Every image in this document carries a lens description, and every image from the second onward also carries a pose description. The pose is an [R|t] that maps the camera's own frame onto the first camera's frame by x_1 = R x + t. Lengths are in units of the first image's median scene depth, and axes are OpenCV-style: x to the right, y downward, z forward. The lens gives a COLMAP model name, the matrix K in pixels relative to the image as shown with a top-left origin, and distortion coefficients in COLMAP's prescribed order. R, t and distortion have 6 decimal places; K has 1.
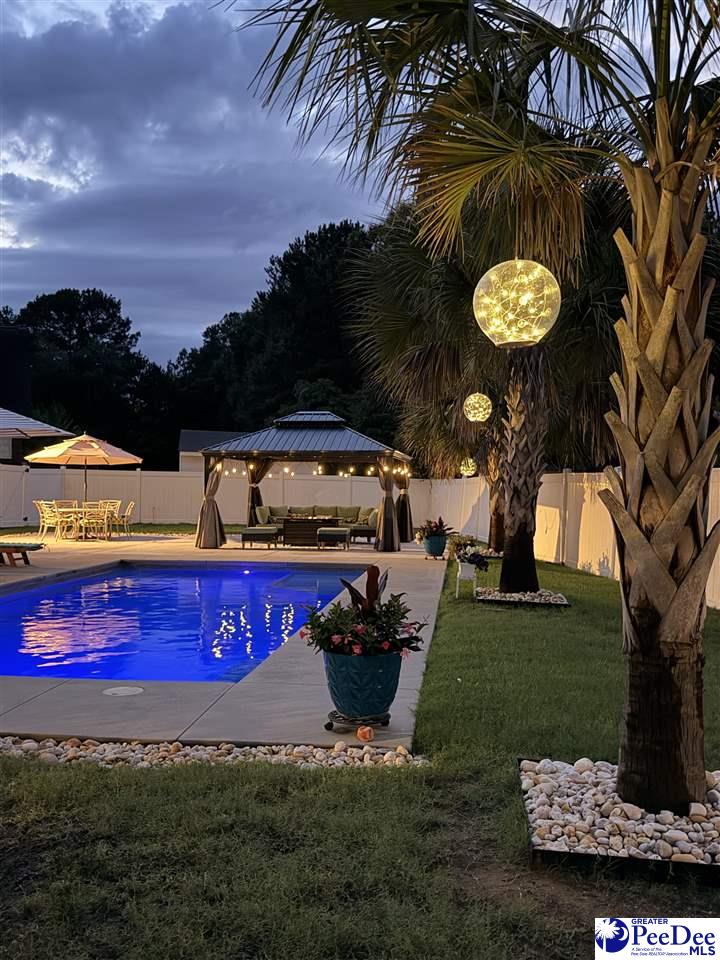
lens RADIAL K [[824.1, 0, 360.0], [0, 824.1, 480.0], [0, 0, 1]] dist [0.094234, -0.004684]
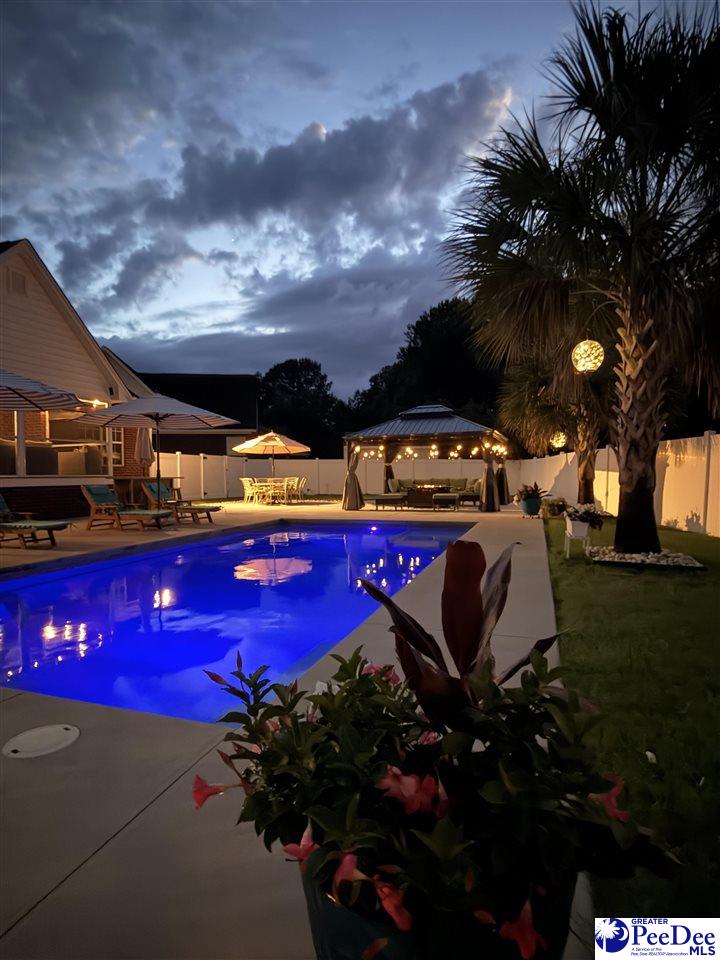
lens RADIAL K [[509.3, 0, 360.0], [0, 509.3, 480.0], [0, 0, 1]] dist [-0.004611, -0.000405]
pose [[0.977341, -0.019391, -0.210781, 0.004544], [0.023762, 0.999552, 0.018223, 0.018804], [0.210333, -0.022819, 0.977363, 0.195480]]
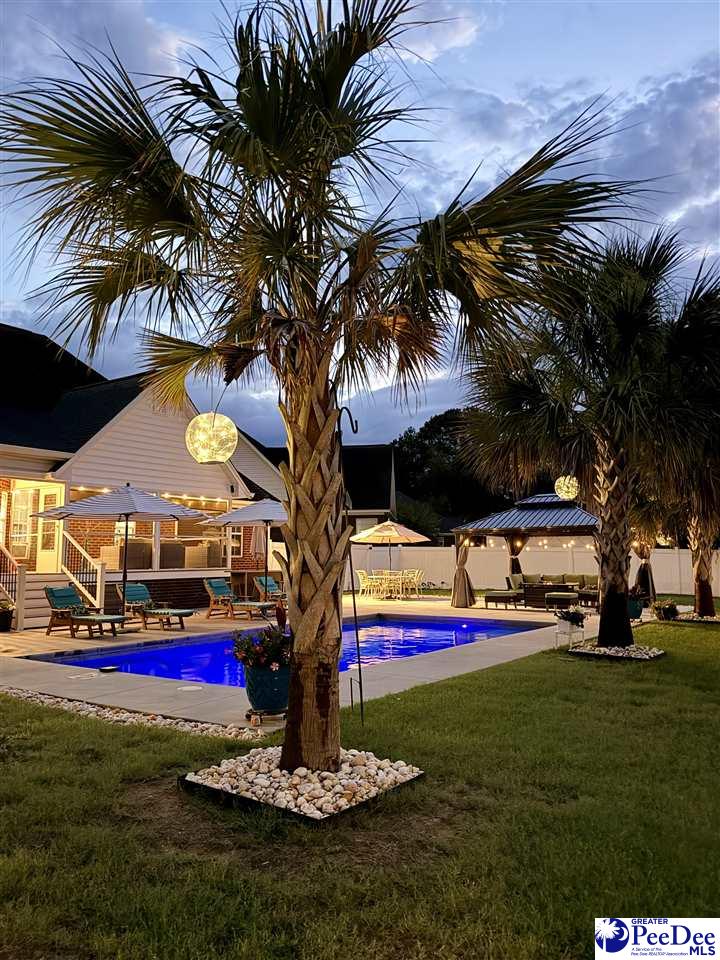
lens RADIAL K [[684.4, 0, 360.0], [0, 684.4, 480.0], [0, 0, 1]] dist [0.056101, -0.000769]
pose [[0.883064, -0.068645, -0.464204, 0.176719], [0.018322, 0.993532, -0.112066, 0.003970], [0.468894, 0.090456, 0.878610, -0.008738]]
